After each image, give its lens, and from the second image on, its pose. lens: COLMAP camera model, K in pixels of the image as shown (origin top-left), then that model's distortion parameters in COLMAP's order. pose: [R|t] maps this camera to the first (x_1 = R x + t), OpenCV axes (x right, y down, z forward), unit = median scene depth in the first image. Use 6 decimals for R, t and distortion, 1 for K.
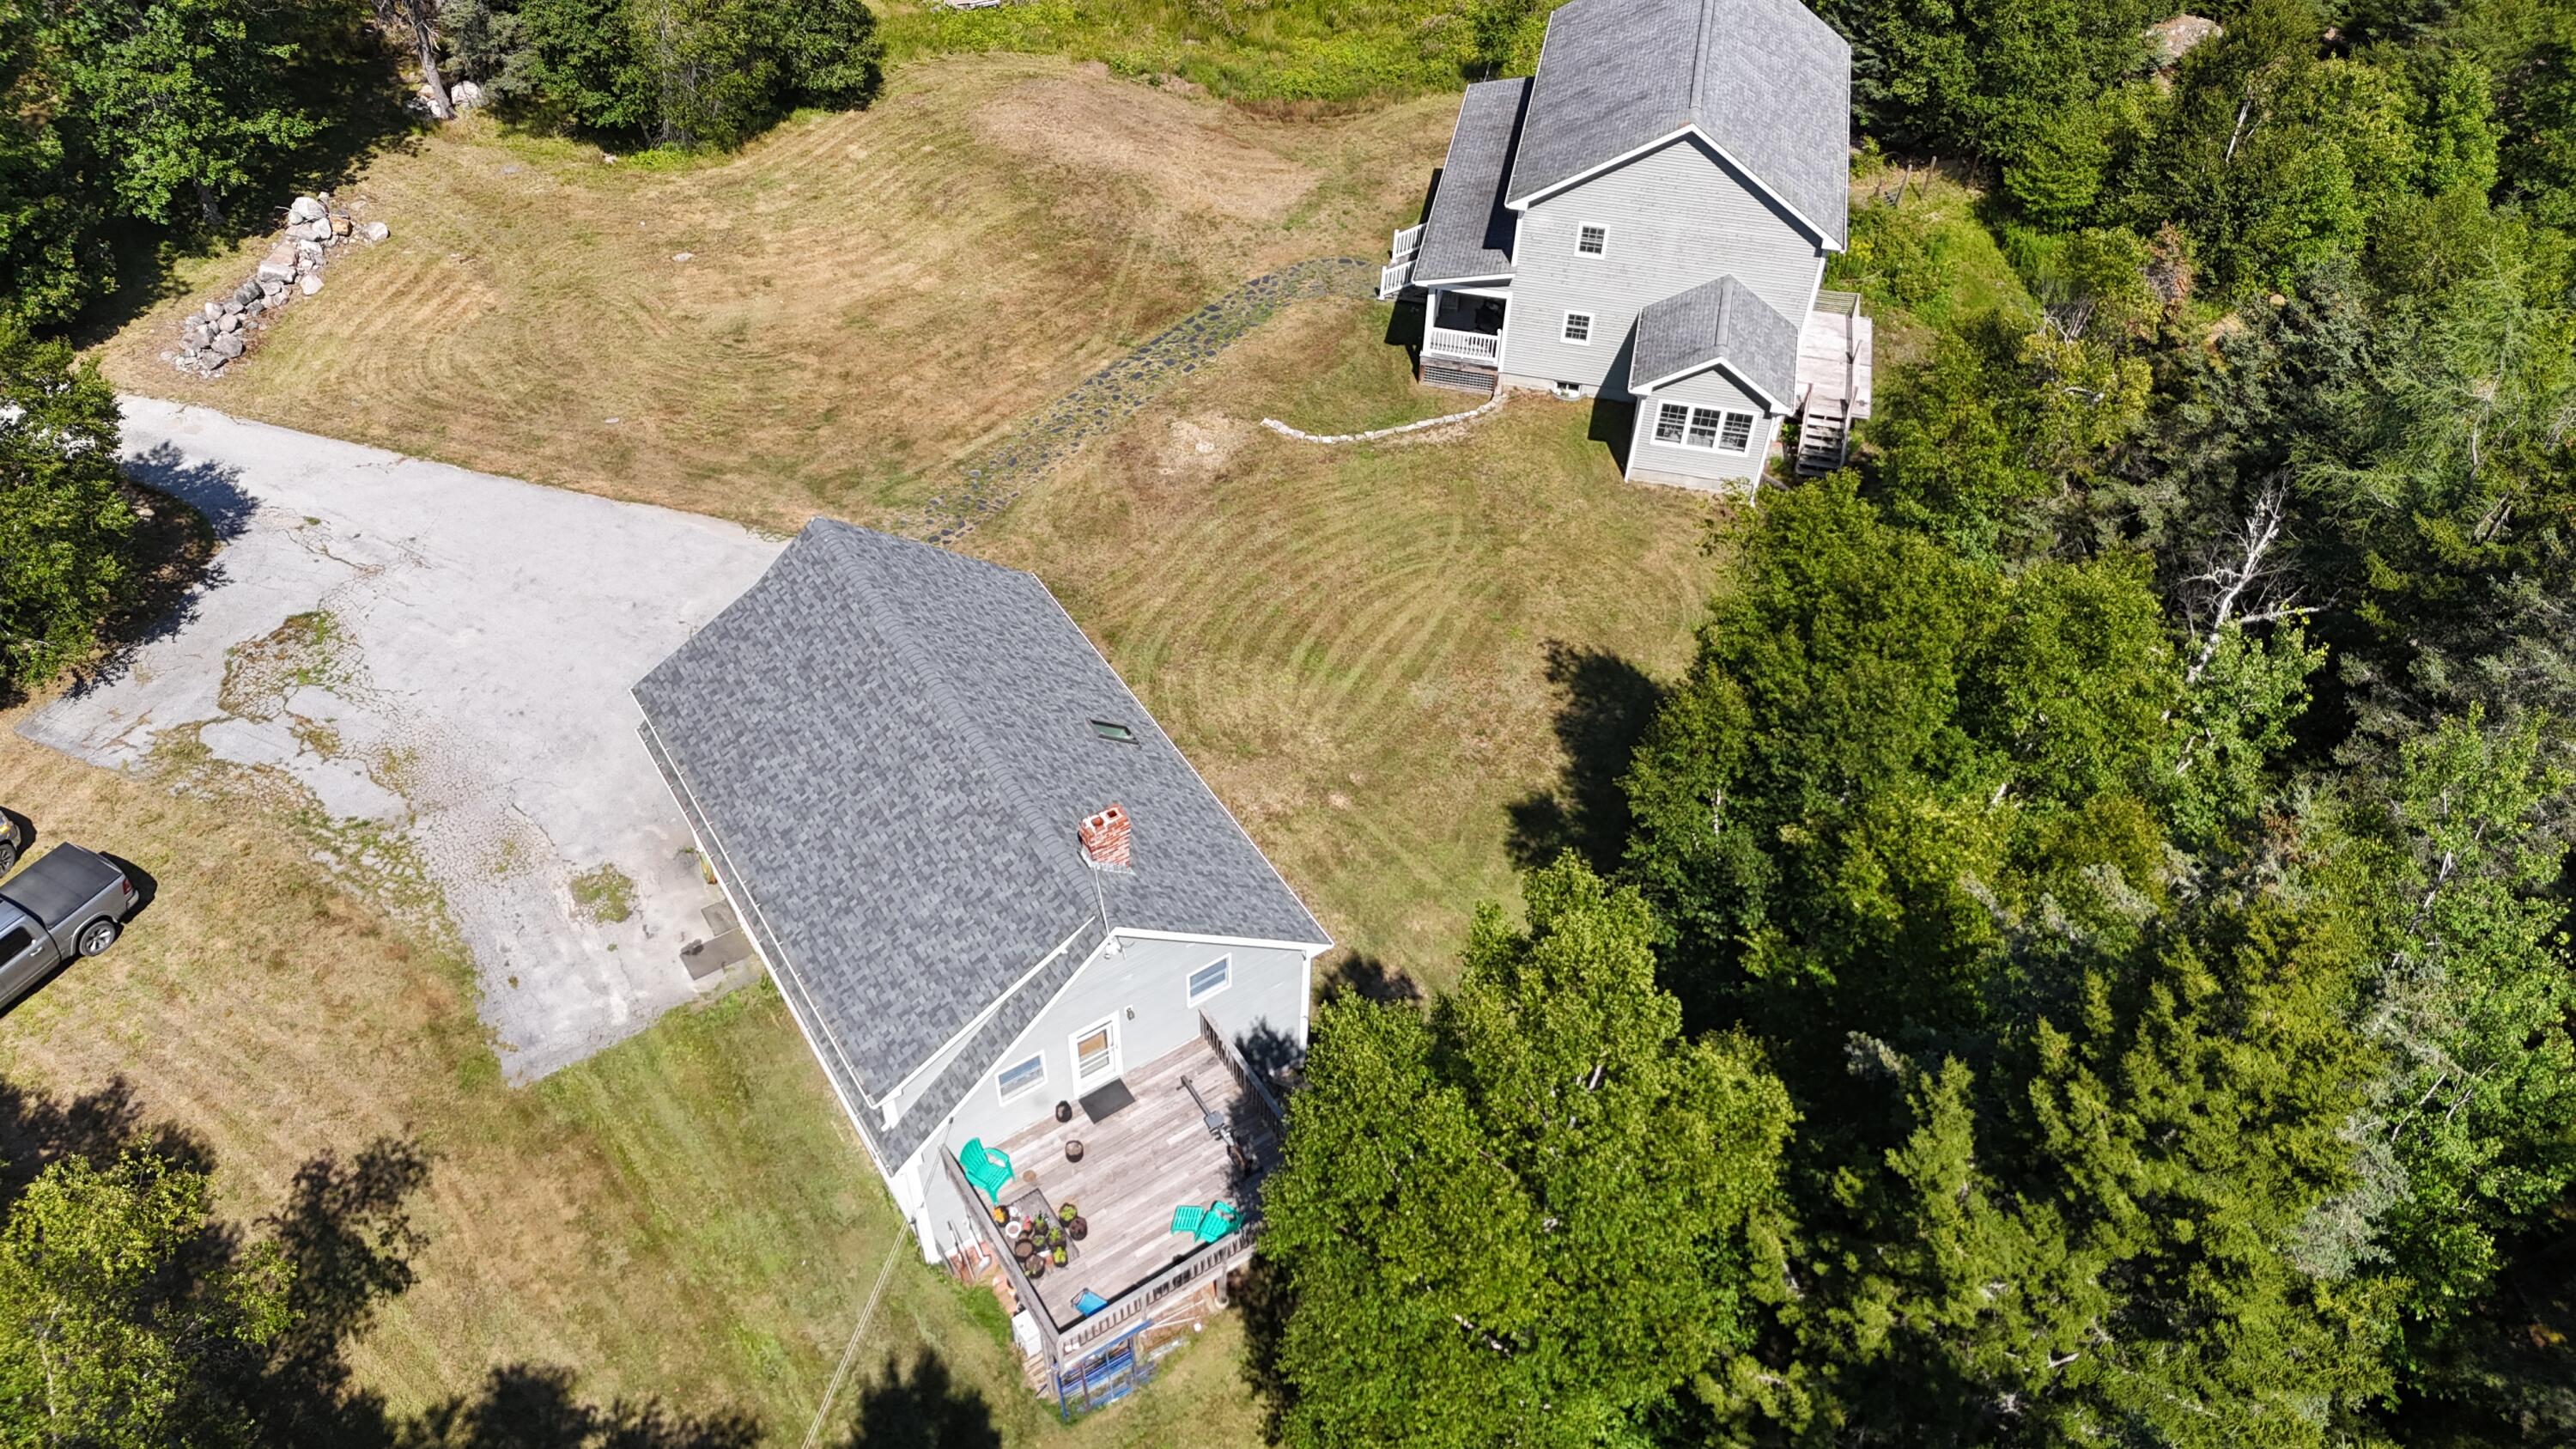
lens RADIAL K [[1863.4, 0, 1305.3], [0, 1863.4, 724.6], [0, 0, 1]] dist [0.103500, -0.139539]
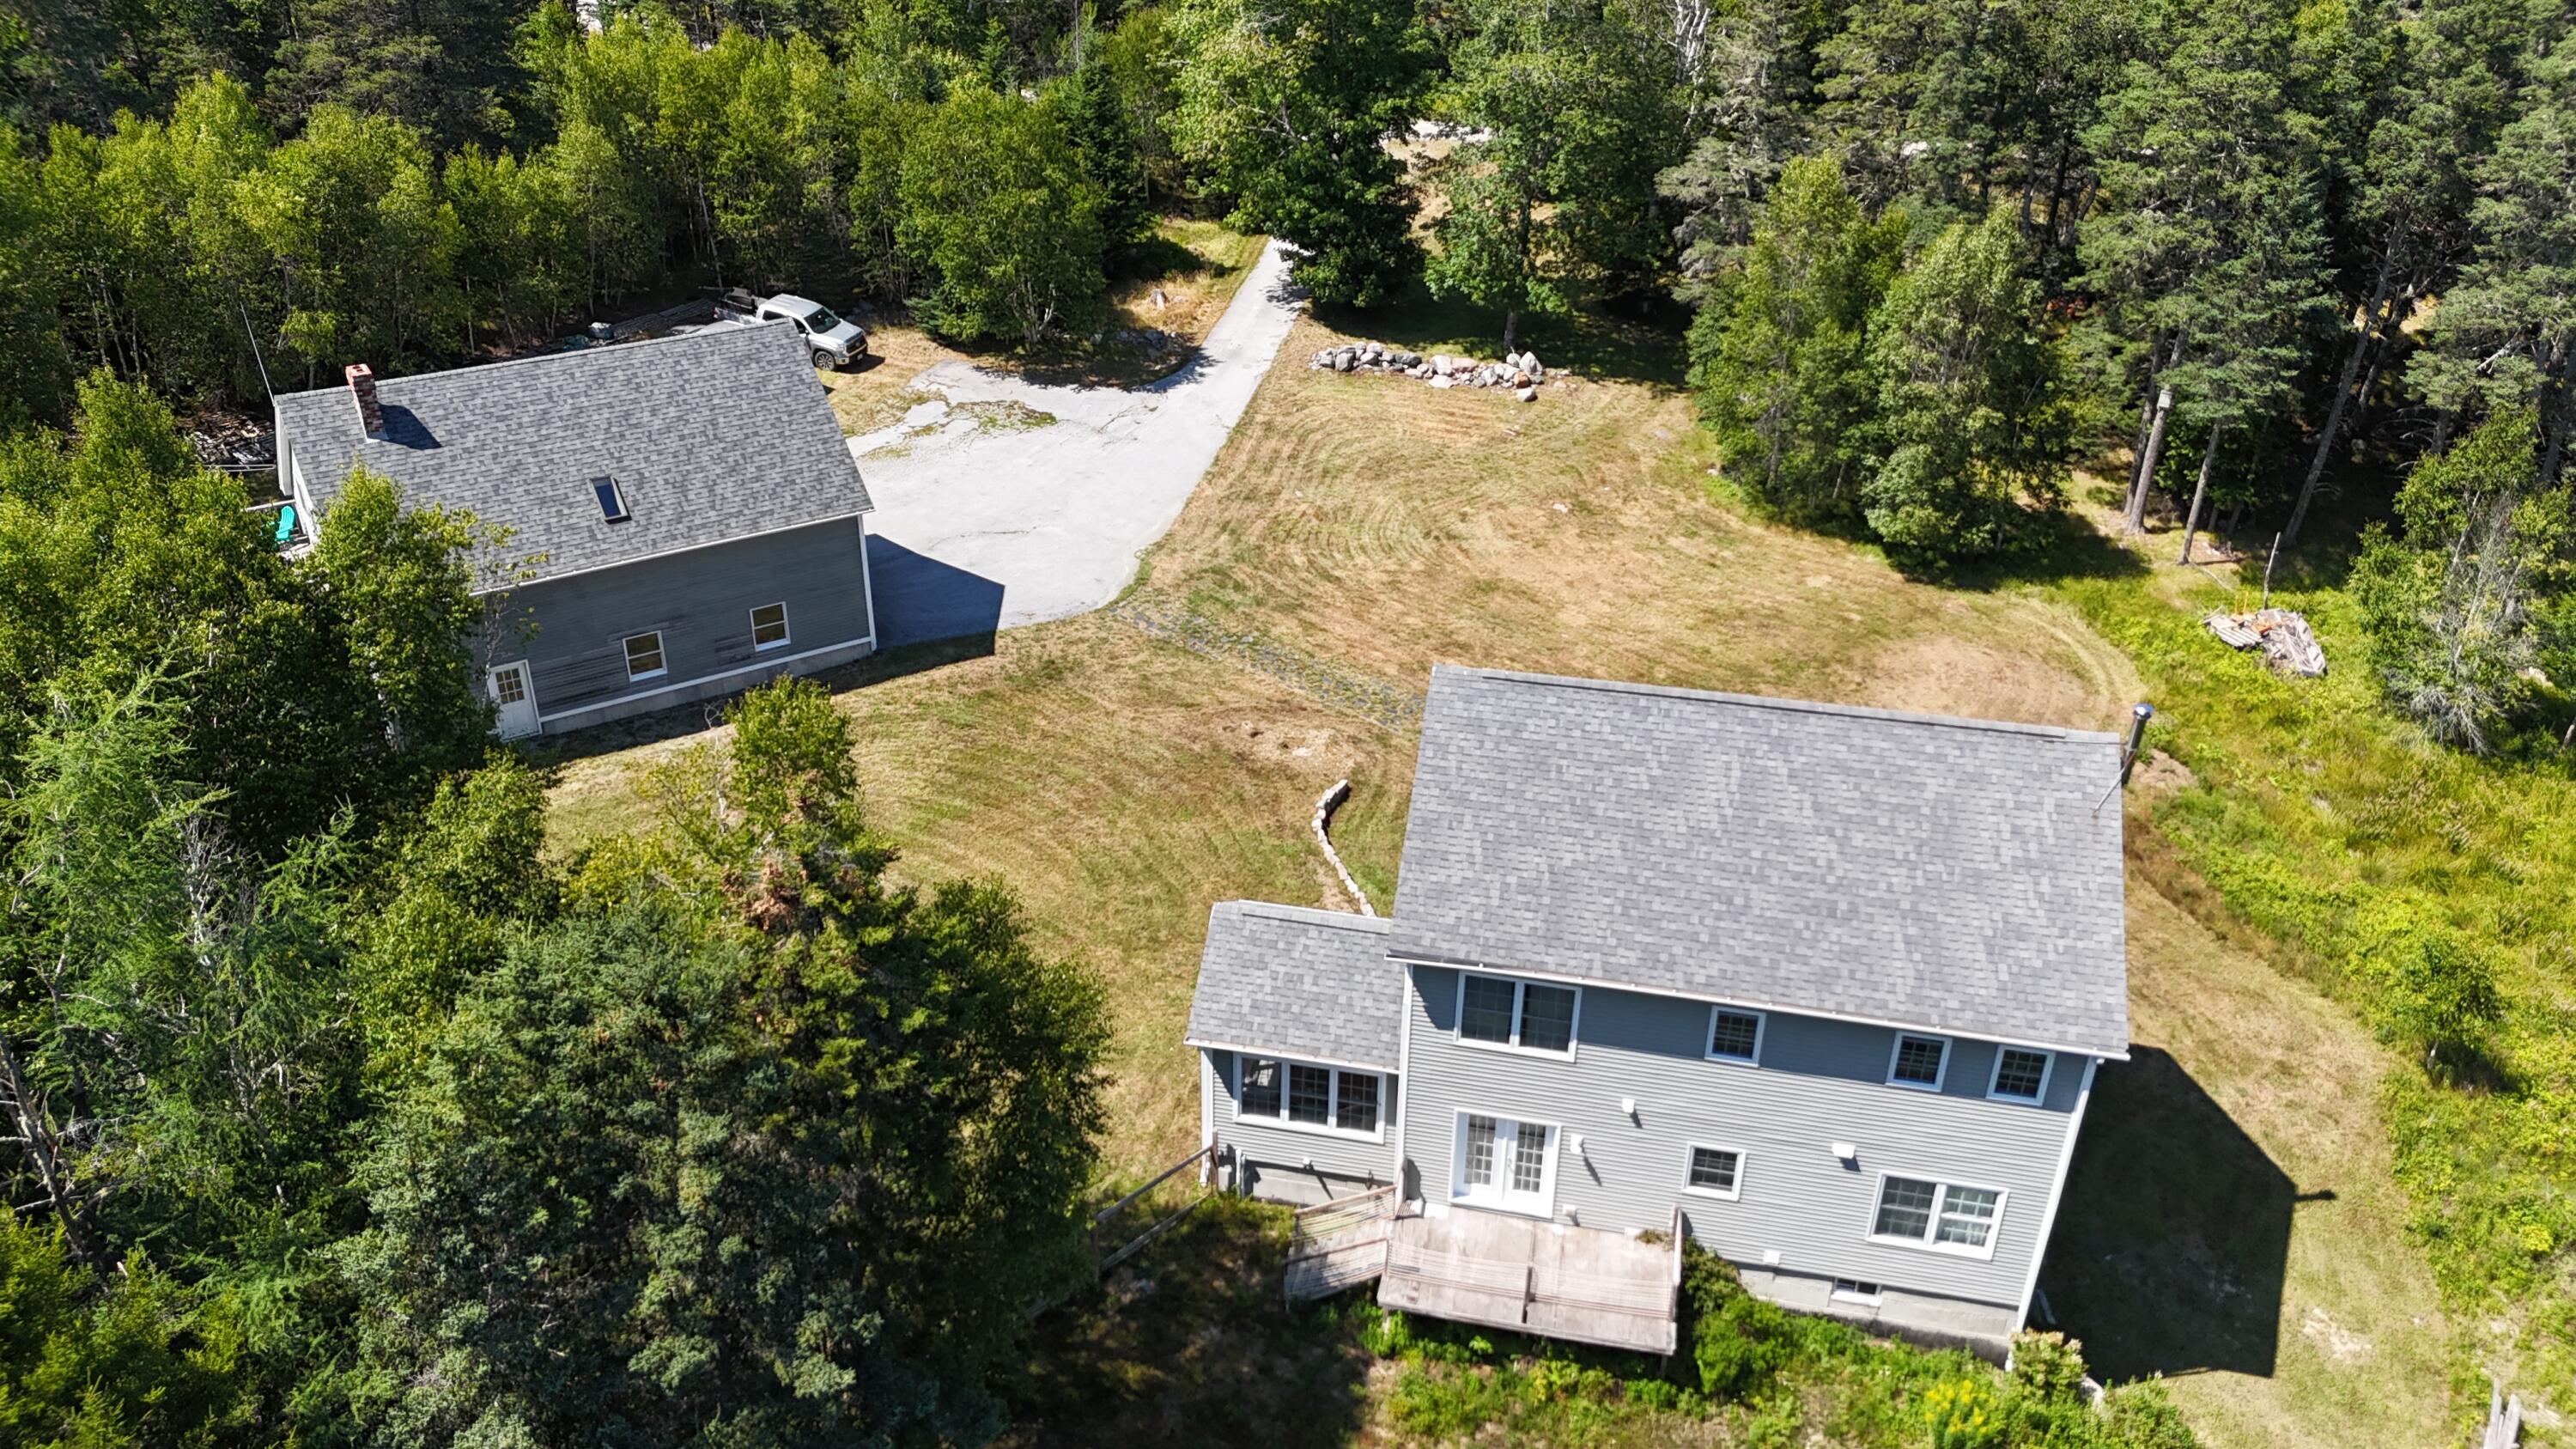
lens RADIAL K [[1878.4, 0, 1288.0], [0, 1878.4, 724.5], [0, 0, 1]] dist [0.090680, -0.090113]
pose [[-0.005315, 0.459582, -0.888119, 0.982168], [-0.740730, 0.594830, 0.312245, -0.575926], [0.671782, 0.659516, 0.337265, 0.907806]]
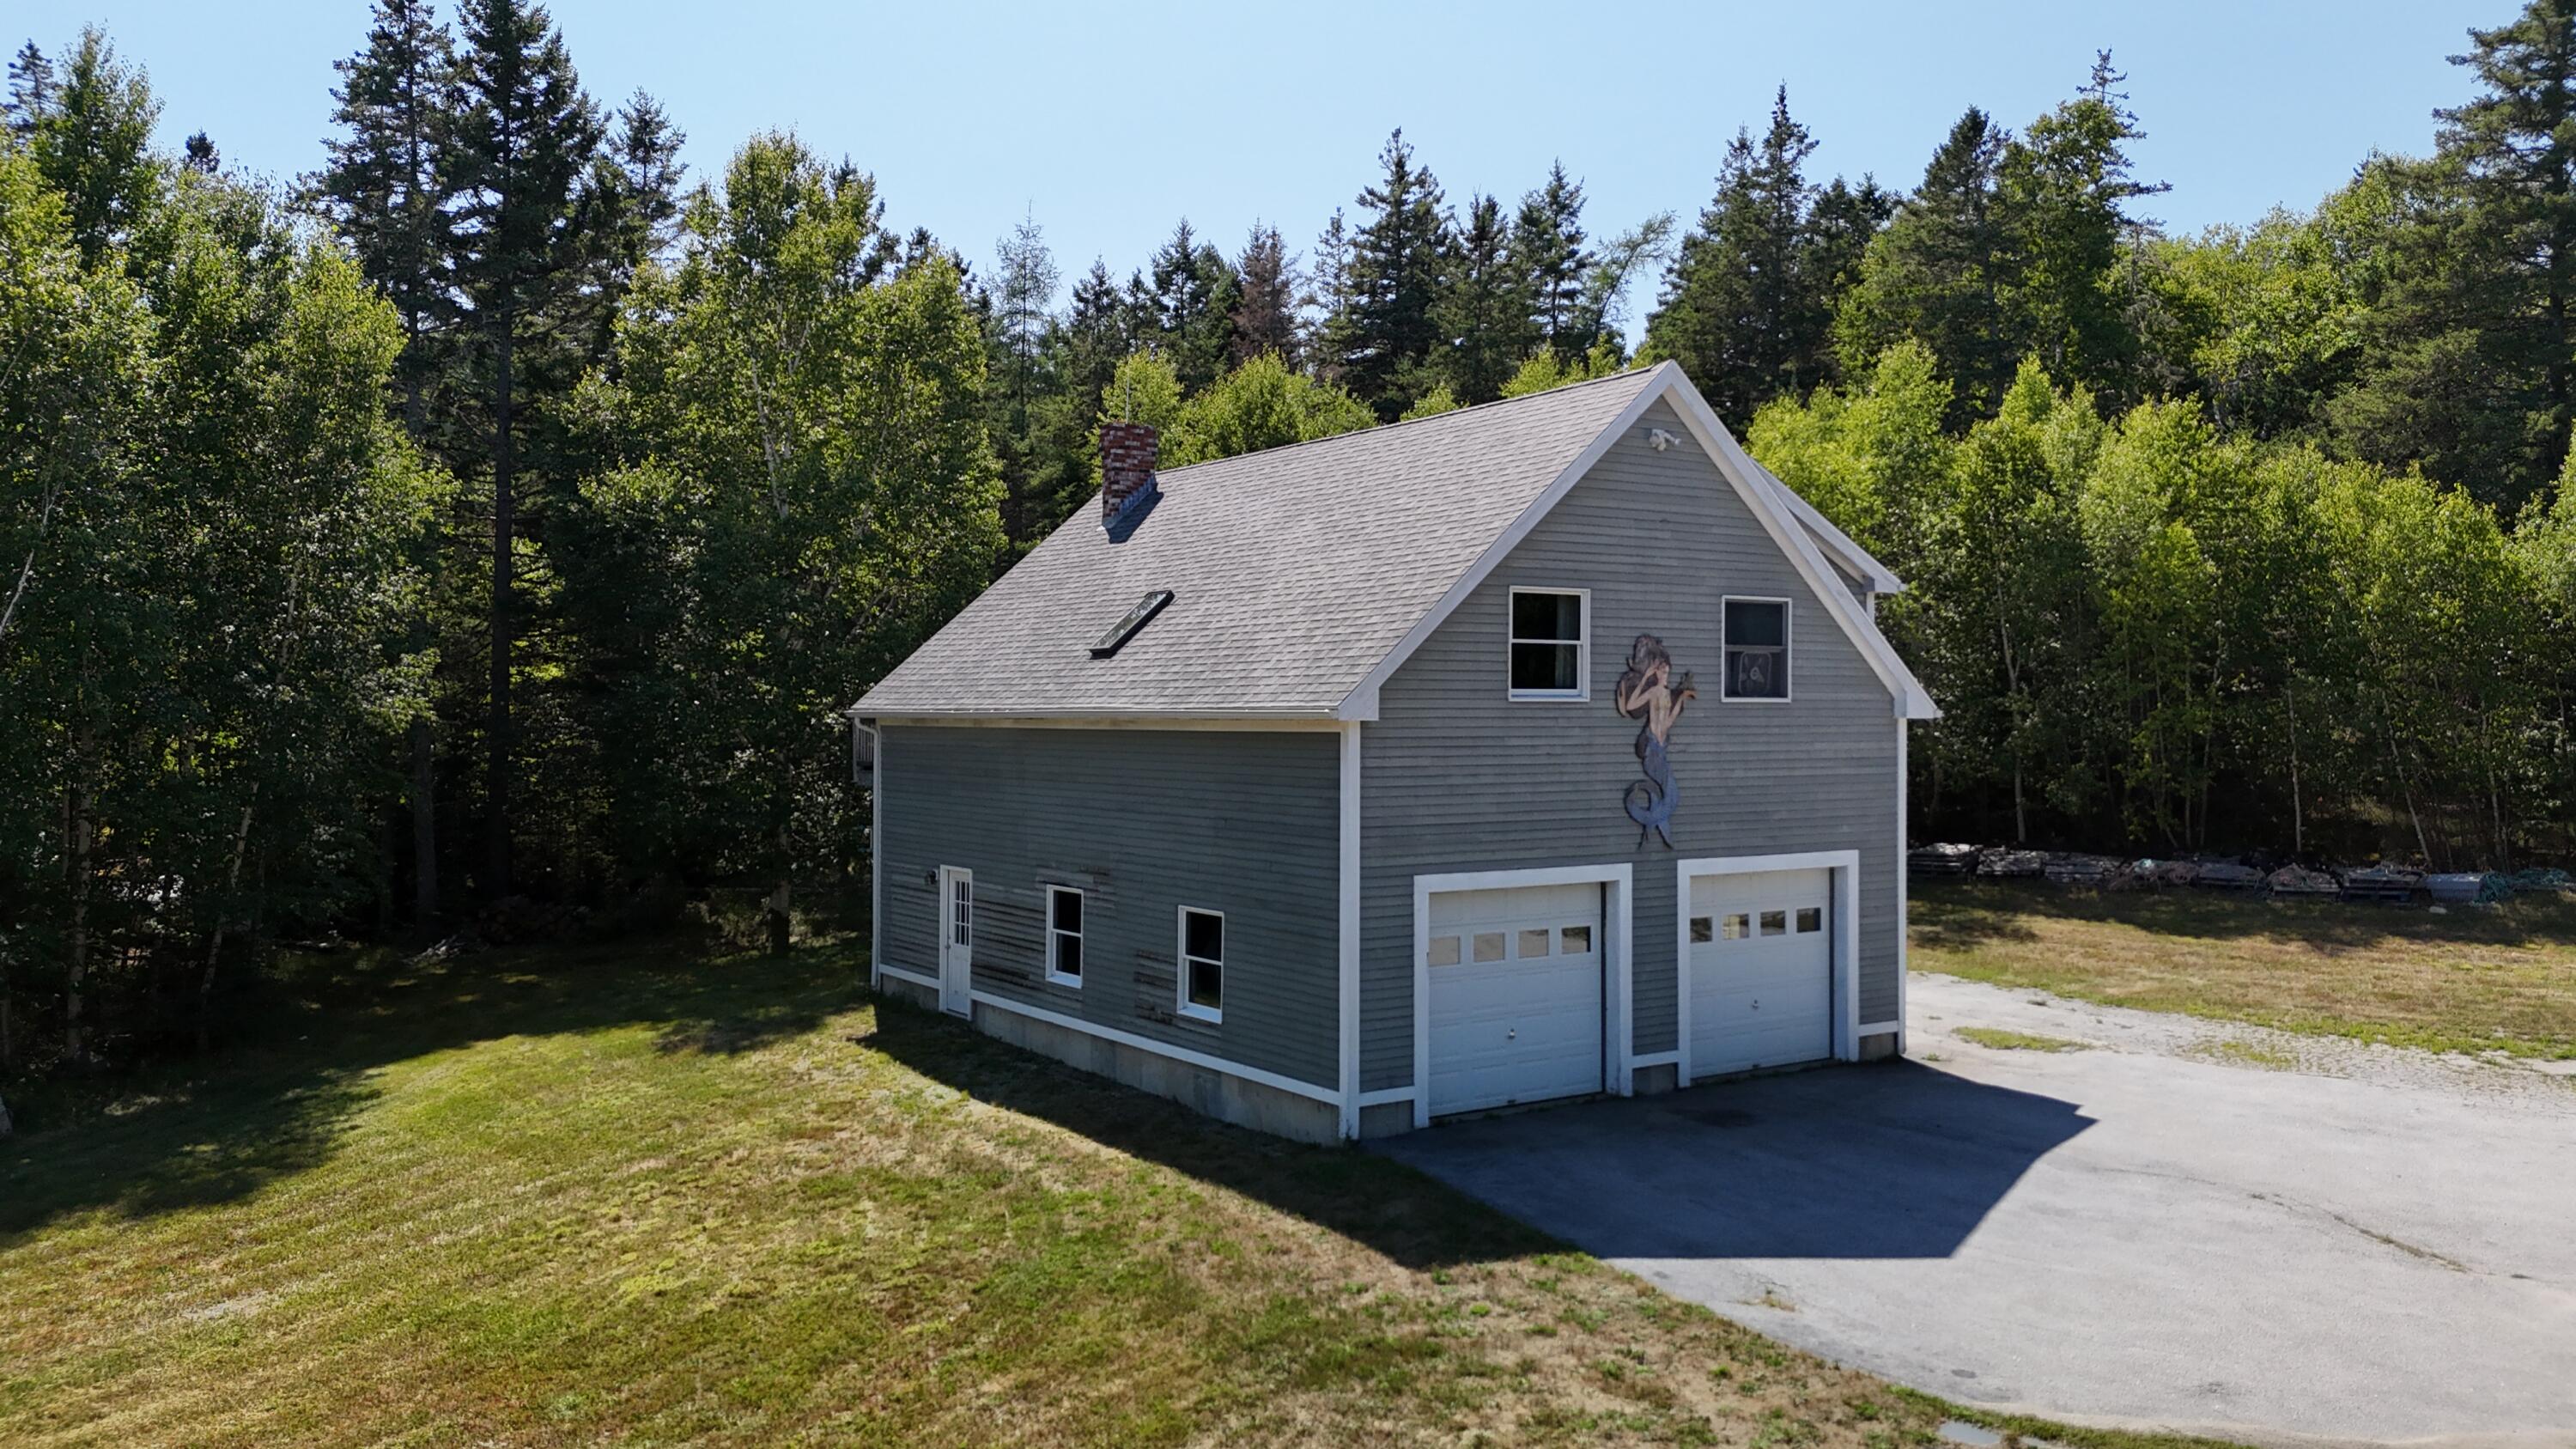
lens RADIAL K [[1882.4, 0, 1281.0], [0, 1882.4, 736.7], [0, 0, 1]] dist [0.101340, -0.097208]
pose [[-0.999431, -0.033430, -0.004549, -0.134298], [-0.025938, 0.675114, 0.737257, -0.406465], [-0.021576, 0.736956, -0.675597, 1.348048]]
